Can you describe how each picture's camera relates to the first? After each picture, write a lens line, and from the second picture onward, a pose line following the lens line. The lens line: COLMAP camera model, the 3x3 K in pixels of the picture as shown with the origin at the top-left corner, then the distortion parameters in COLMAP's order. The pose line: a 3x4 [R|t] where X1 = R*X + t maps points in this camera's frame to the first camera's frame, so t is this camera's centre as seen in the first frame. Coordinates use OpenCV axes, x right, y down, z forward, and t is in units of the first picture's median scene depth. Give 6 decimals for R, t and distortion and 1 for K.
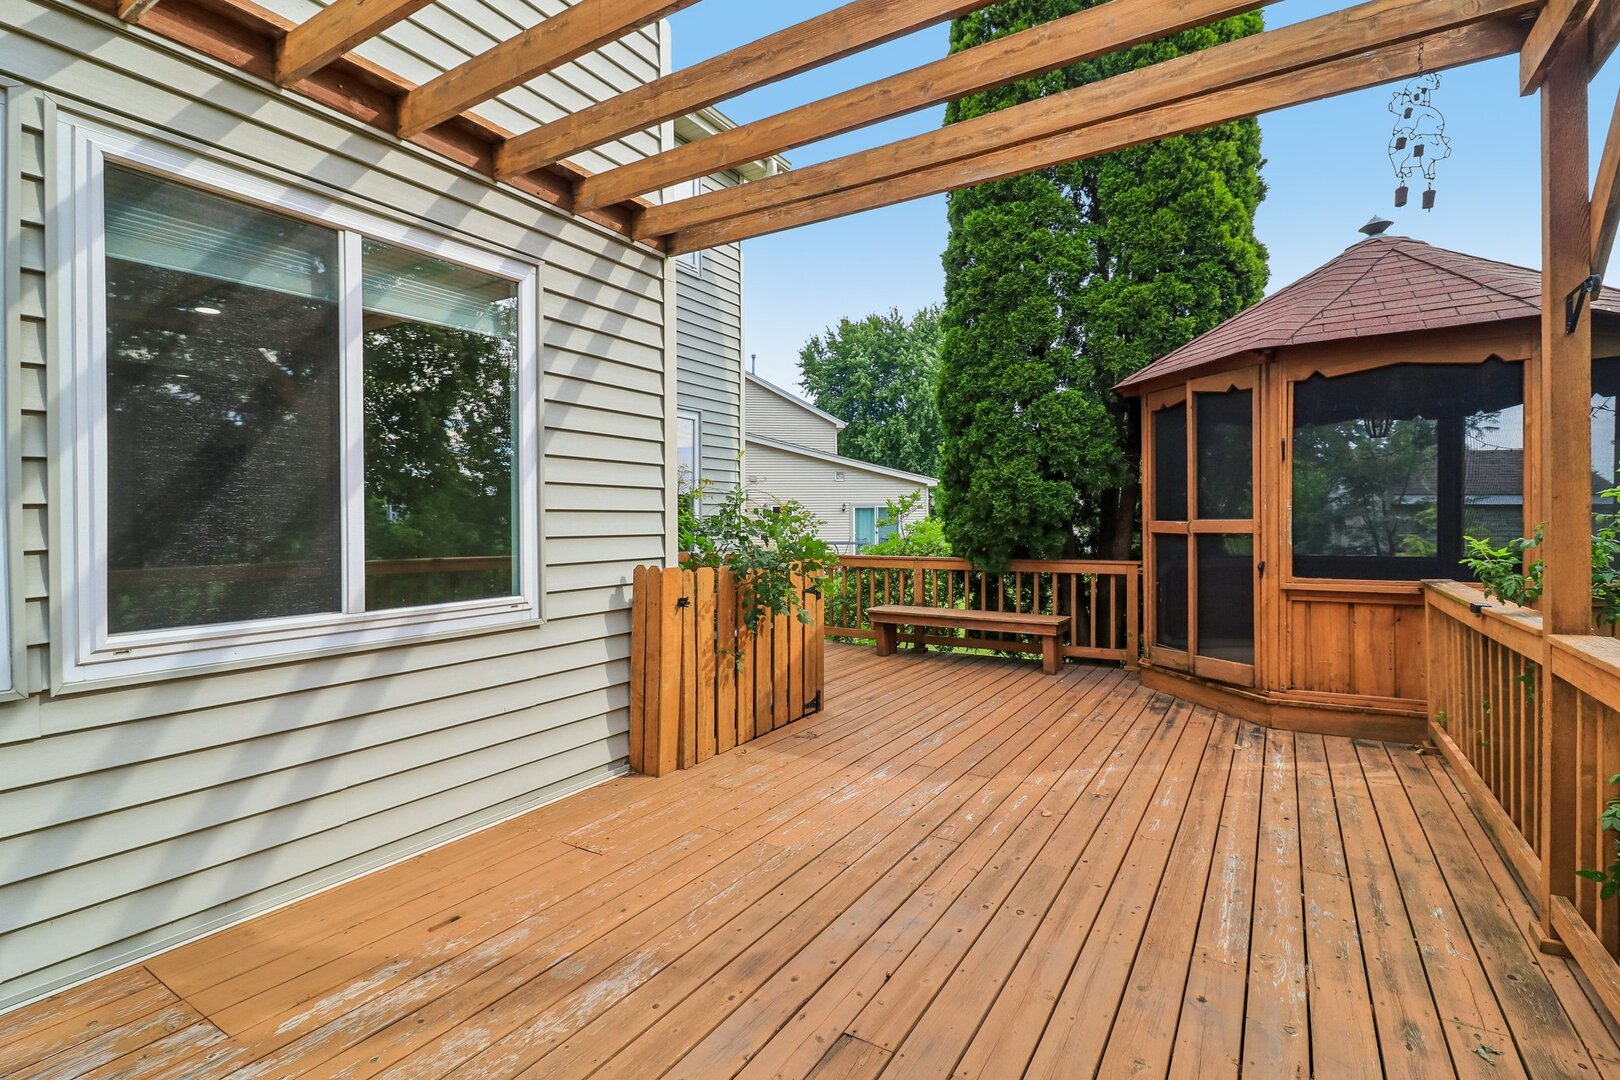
lens RADIAL K [[745.7, 0, 805.2], [0, 745.7, 524.4], [0, 0, 1]] dist [0.051941, -0.018525]
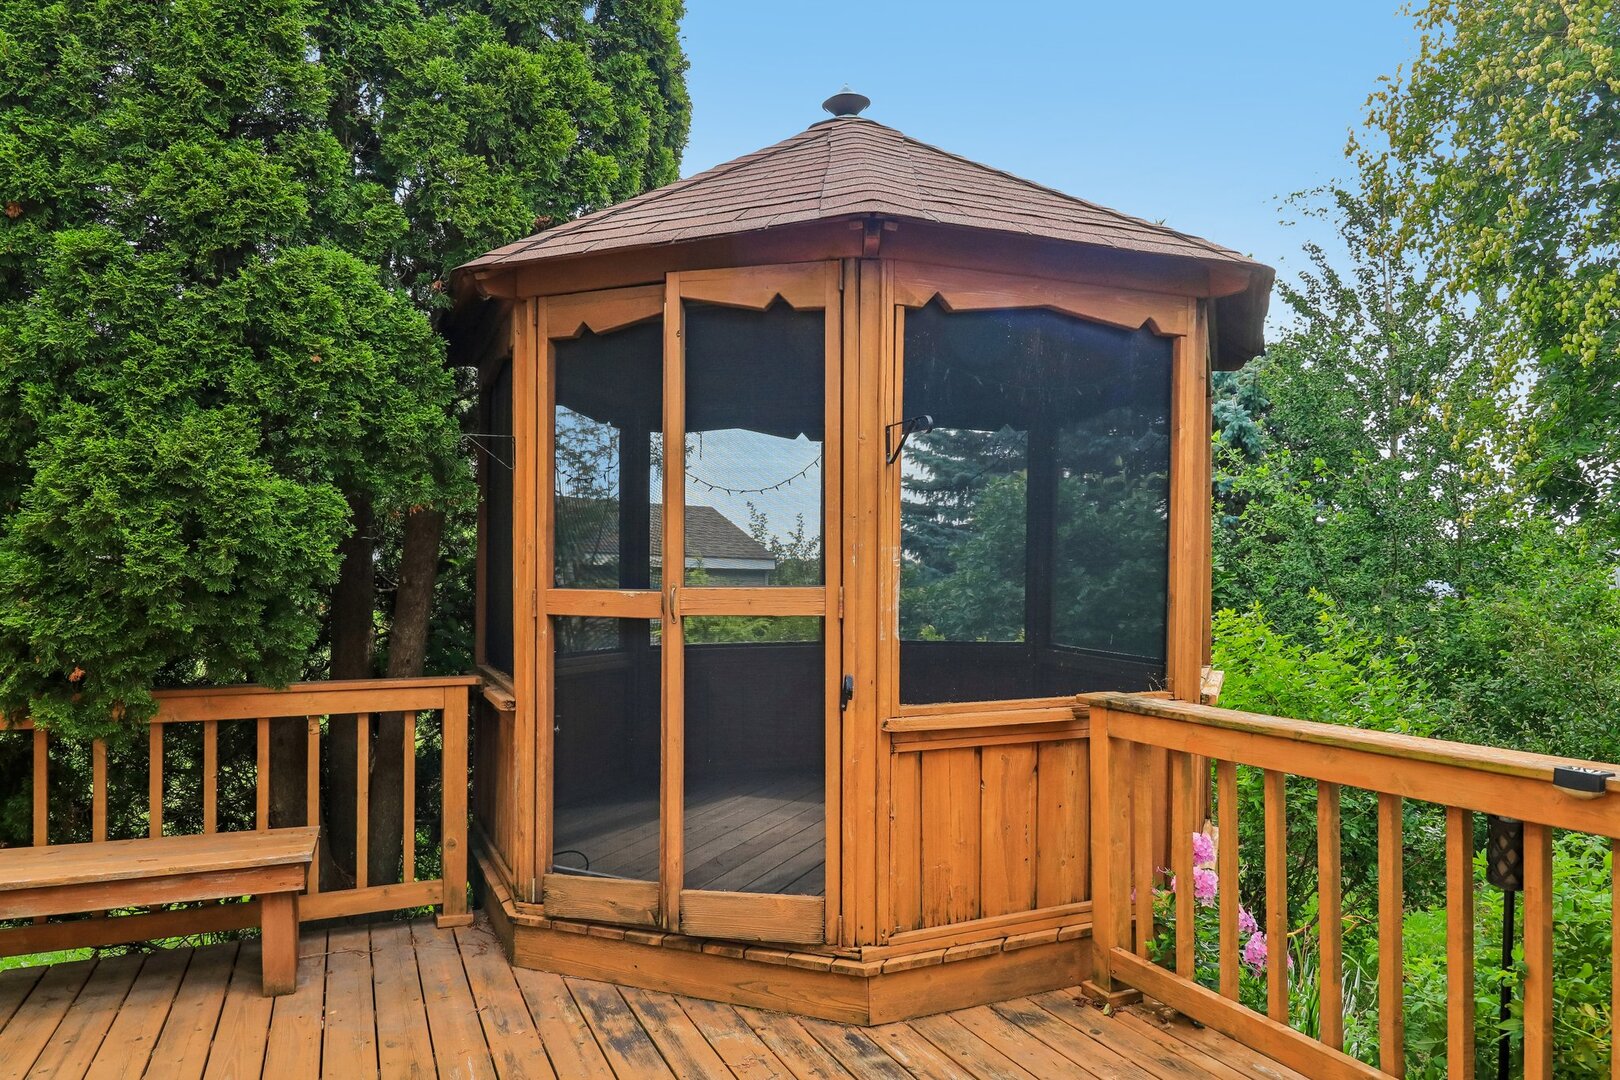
lens RADIAL K [[1092.2, 0, 840.3], [0, 1092.2, 581.0], [0, 0, 1]] dist [-0.000689, 0.004594]
pose [[0.559660, 0.005308, 0.828705, 0.032490], [0.001236, 0.999973, -0.007240, -0.005179], [-0.828721, 0.005076, 0.559638, 0.578140]]
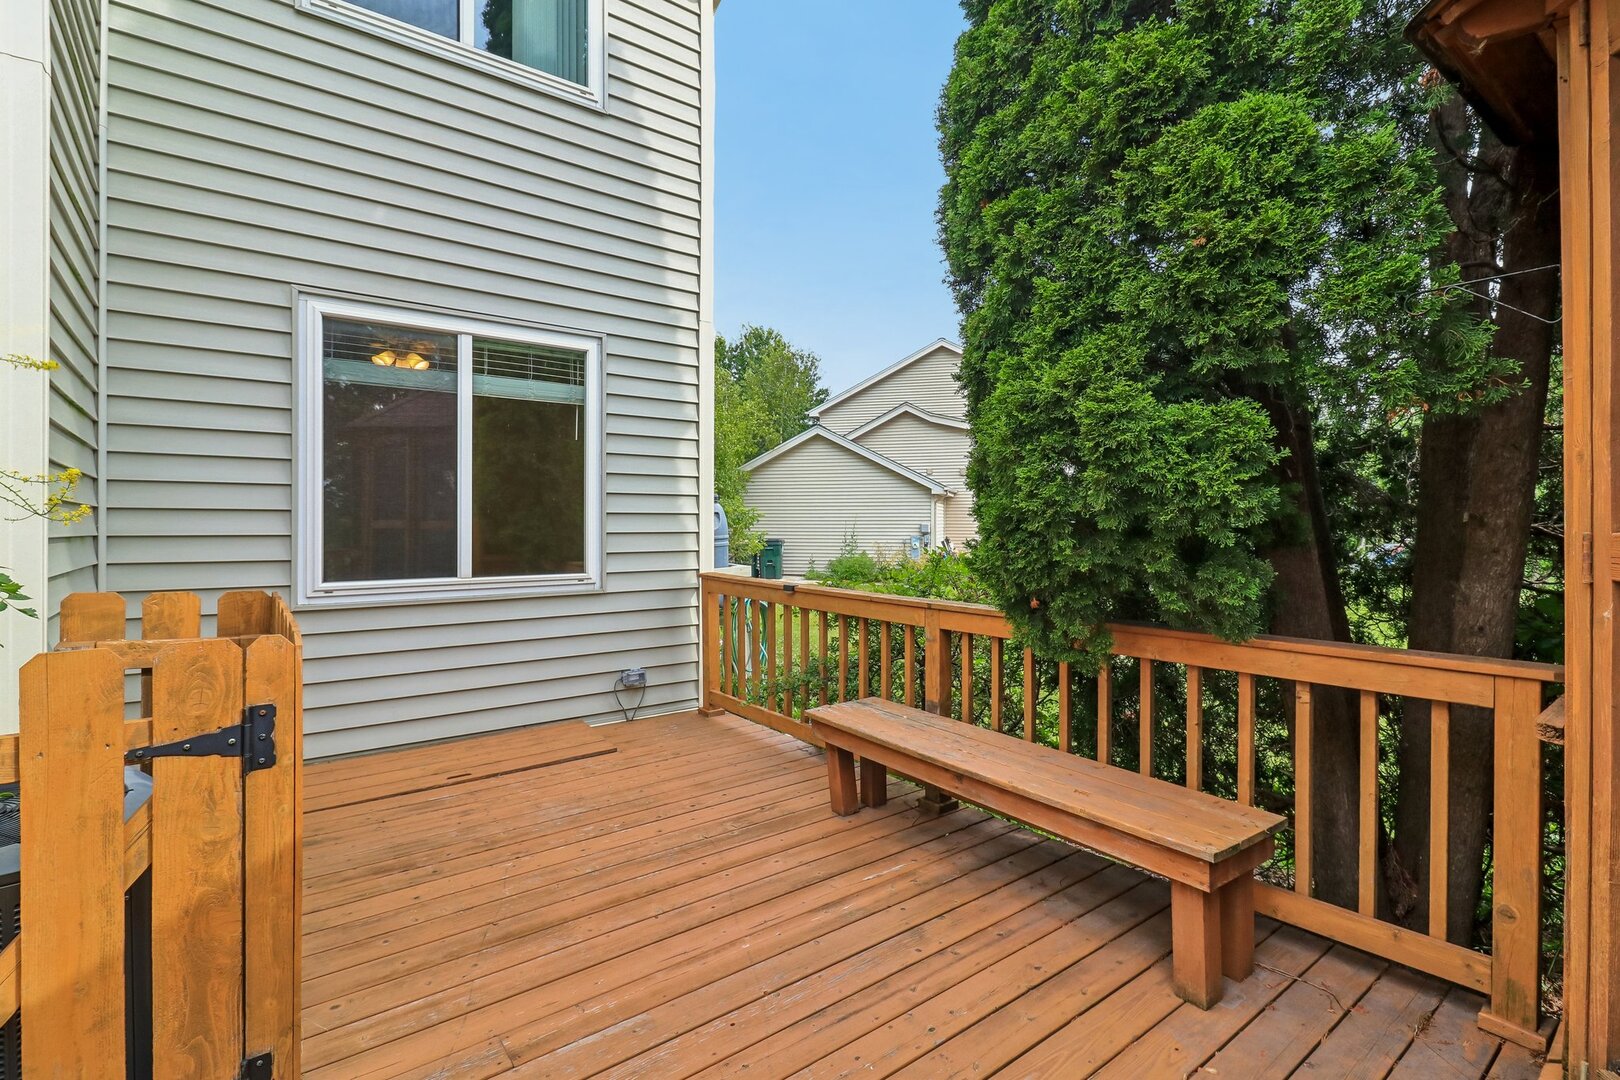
lens RADIAL K [[745.7, 0, 822.6], [0, 745.7, 528.2], [0, 0, 1]] dist [0.051941, -0.018525]
pose [[0.941161, 0.010941, -0.337782, 0.360063], [-0.012728, 0.999914, -0.003075, -0.001679], [0.337719, 0.007193, 0.941219, 0.803748]]
